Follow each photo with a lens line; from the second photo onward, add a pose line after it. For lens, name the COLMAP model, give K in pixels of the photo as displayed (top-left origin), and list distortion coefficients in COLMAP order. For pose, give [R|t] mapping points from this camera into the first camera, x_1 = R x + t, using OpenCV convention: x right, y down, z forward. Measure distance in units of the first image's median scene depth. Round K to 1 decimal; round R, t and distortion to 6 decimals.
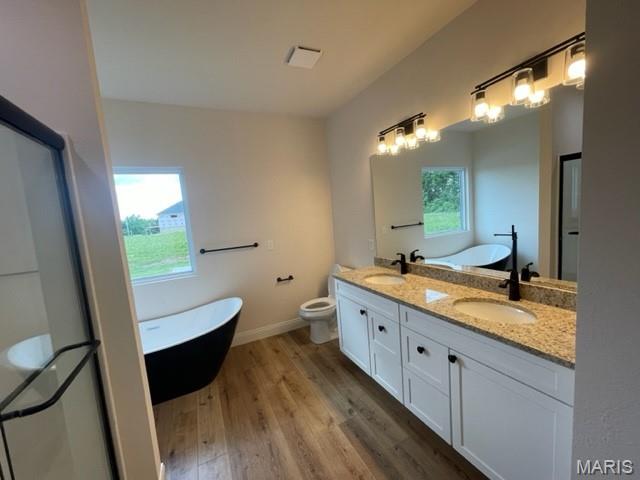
lens RADIAL K [[257.6, 0, 318.6], [0, 257.6, 242.7], [0, 0, 1]] dist [0.000183, 0.000317]
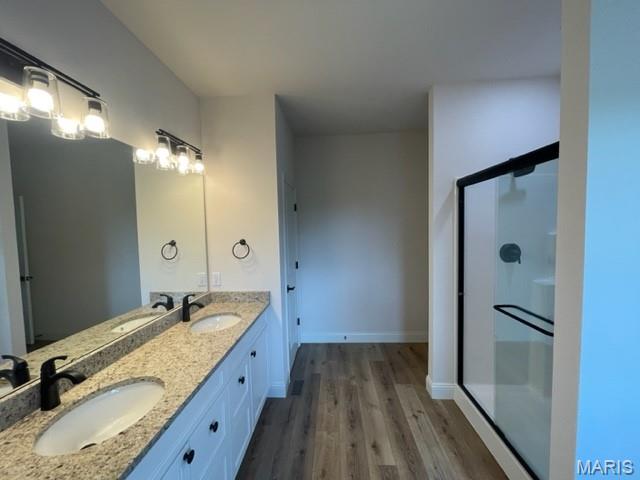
lens RADIAL K [[257.6, 0, 321.4], [0, 257.6, 237.8], [0, 0, 1]] dist [0.000183, 0.000317]
pose [[-0.871960, 0.073621, 0.484010, -0.279972], [0.140523, 0.984665, 0.103383, -0.134805], [-0.468976, 0.158160, -0.868934, 1.119944]]
